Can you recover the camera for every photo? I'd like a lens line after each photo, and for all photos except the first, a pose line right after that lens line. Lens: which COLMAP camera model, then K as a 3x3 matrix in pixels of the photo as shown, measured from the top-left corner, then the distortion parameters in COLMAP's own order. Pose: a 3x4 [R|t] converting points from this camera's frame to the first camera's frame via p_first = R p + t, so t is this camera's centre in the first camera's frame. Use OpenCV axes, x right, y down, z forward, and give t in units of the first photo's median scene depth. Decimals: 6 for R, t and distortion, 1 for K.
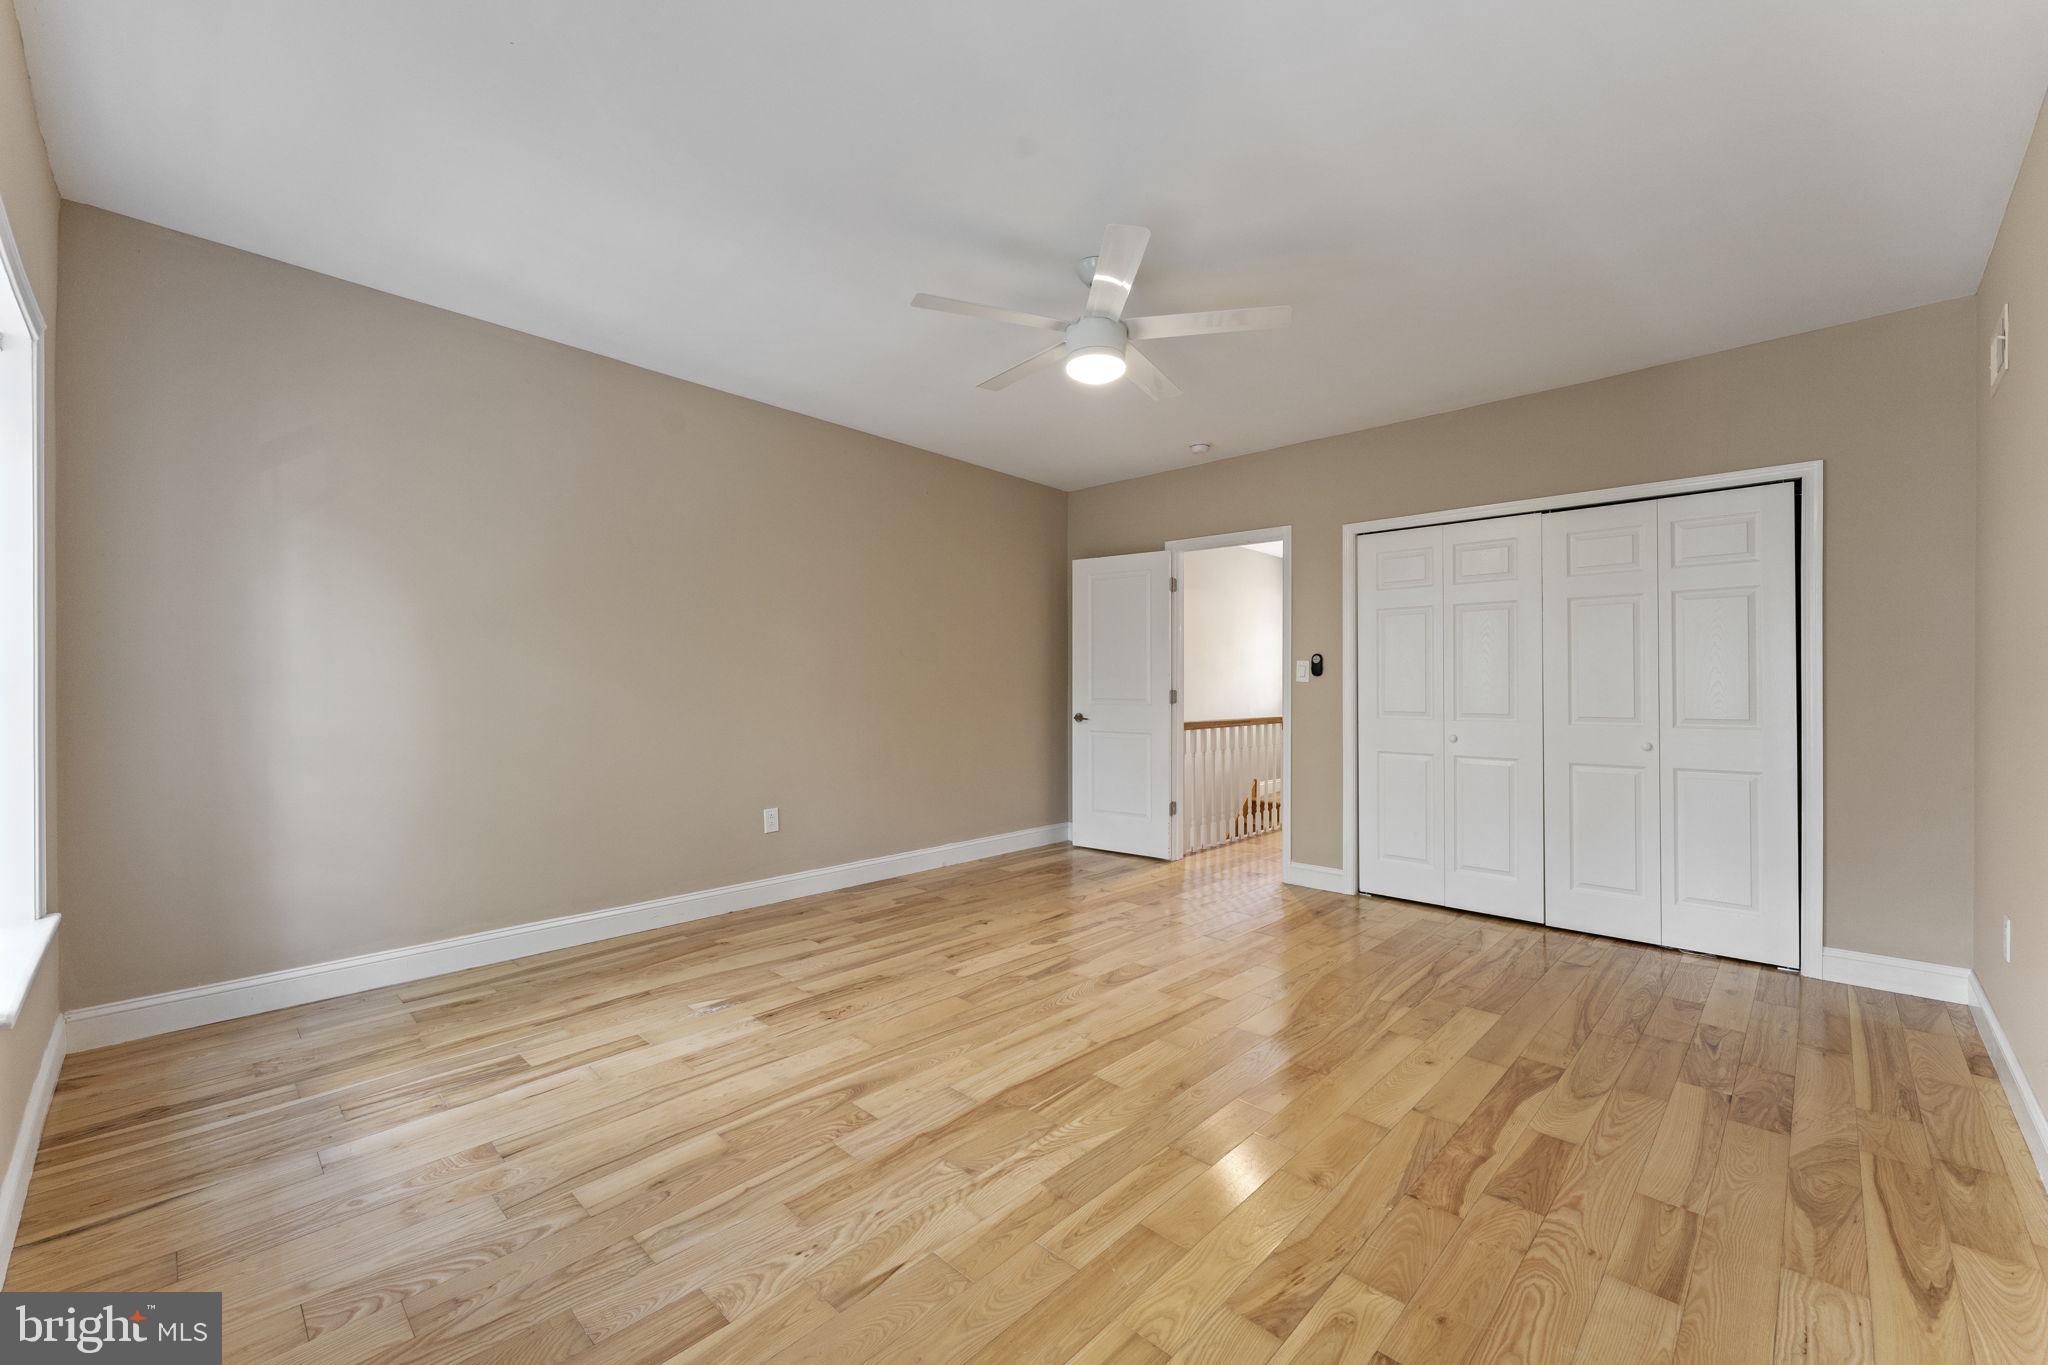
lens RADIAL K [[827.9, 0, 1028.4], [0, 827.9, 674.9], [0, 0, 1]] dist [-0.004049, -0.003566]
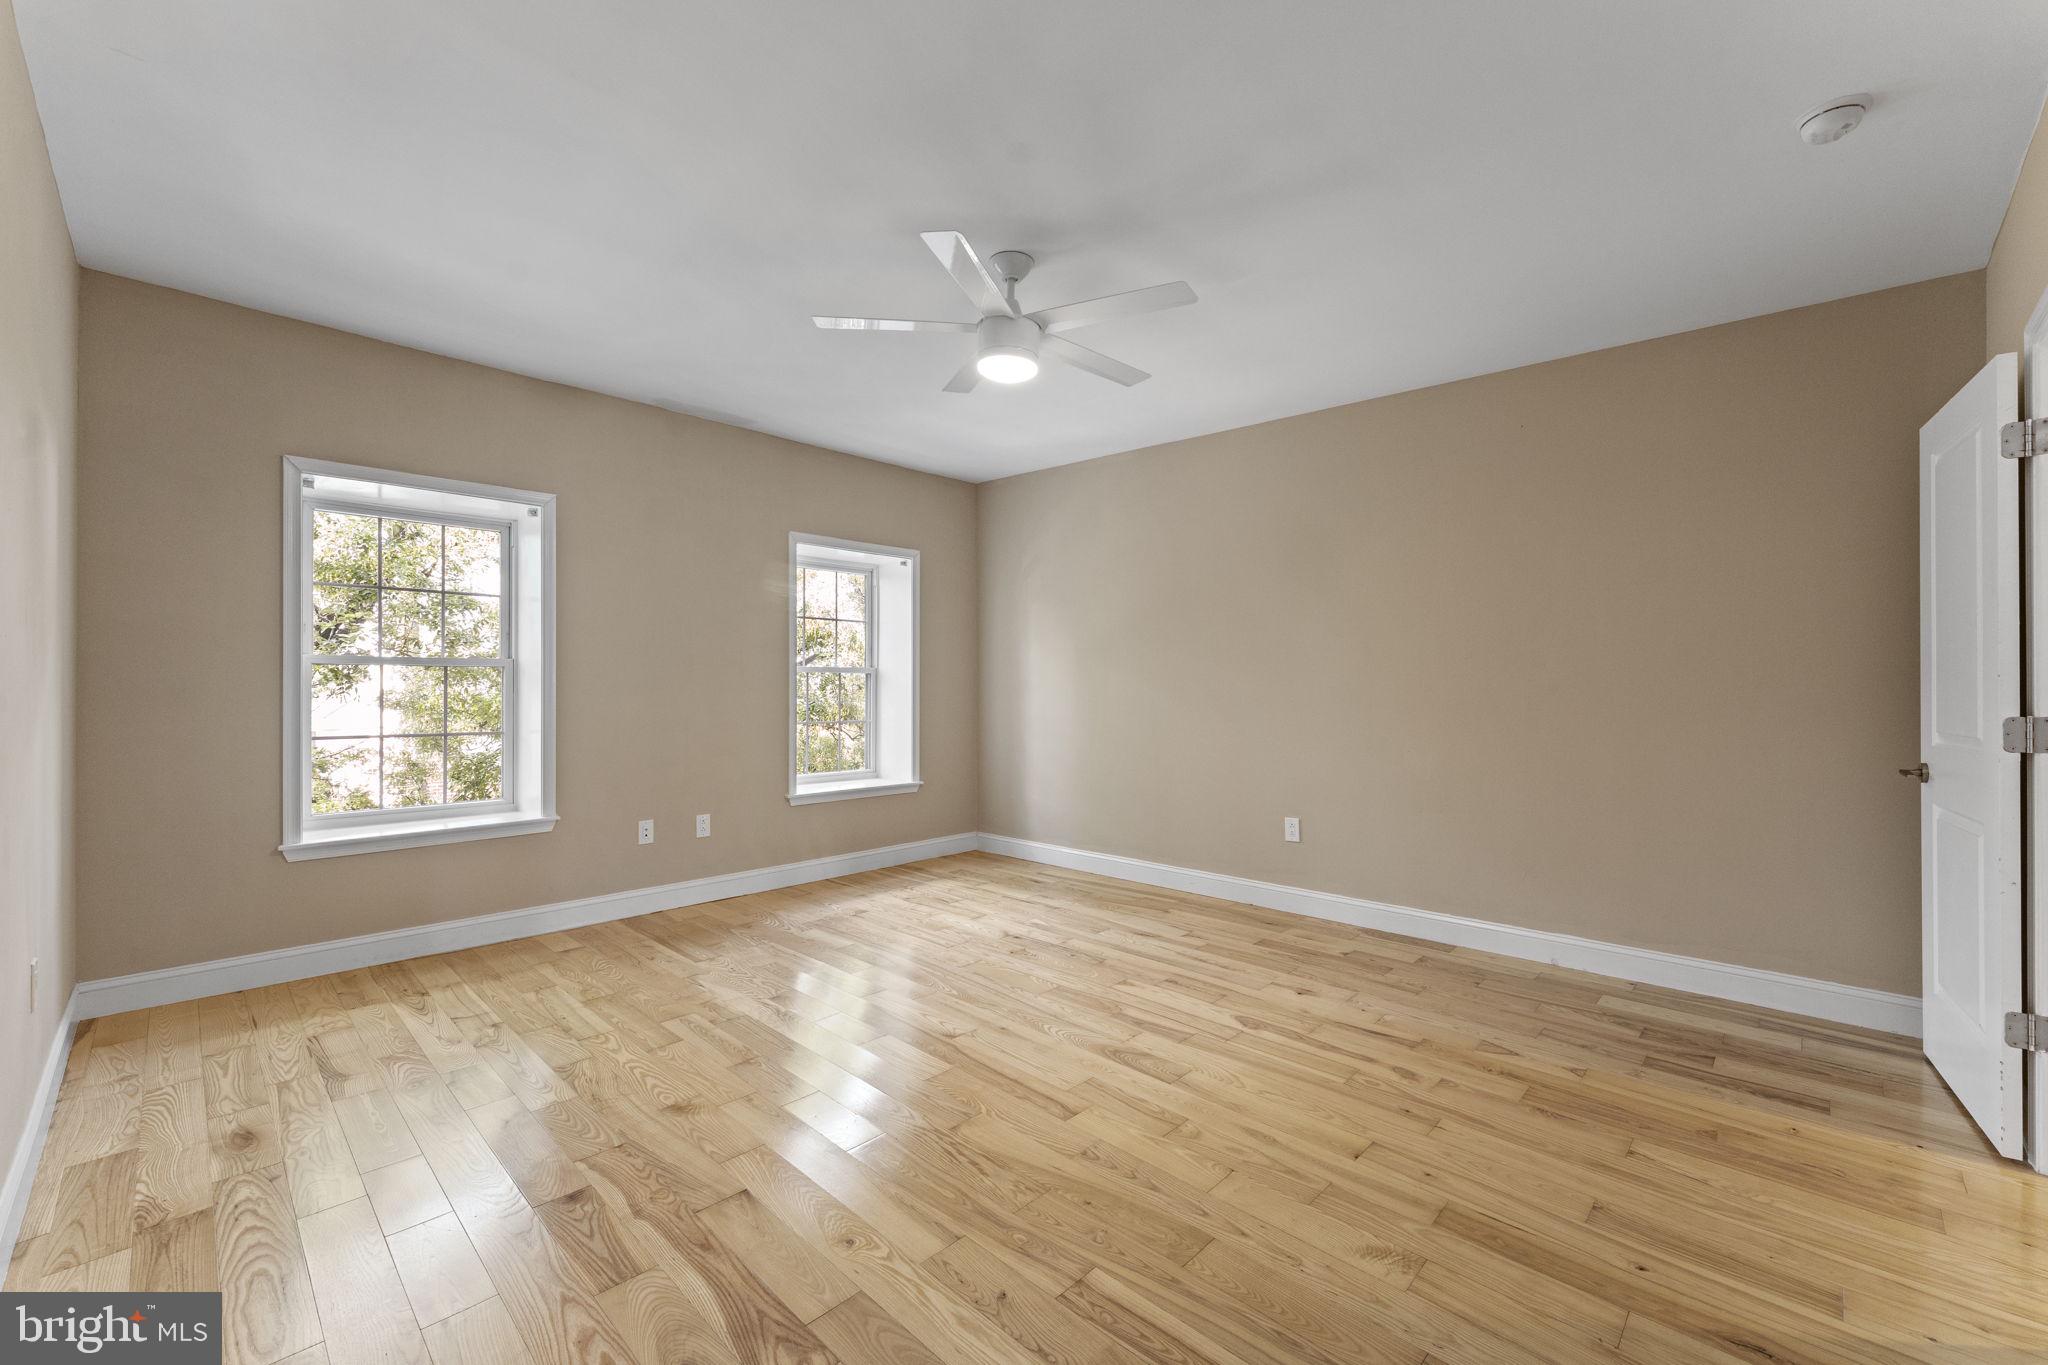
lens RADIAL K [[827.9, 0, 1018.2], [0, 827.9, 690.1], [0, 0, 1]] dist [-0.004049, -0.003566]
pose [[-0.002354, 0.004093, -0.999989, 0.884667], [0.001243, 0.999991, 0.004090, 0.003012], [0.999996, -0.001234, -0.002359, 0.860947]]
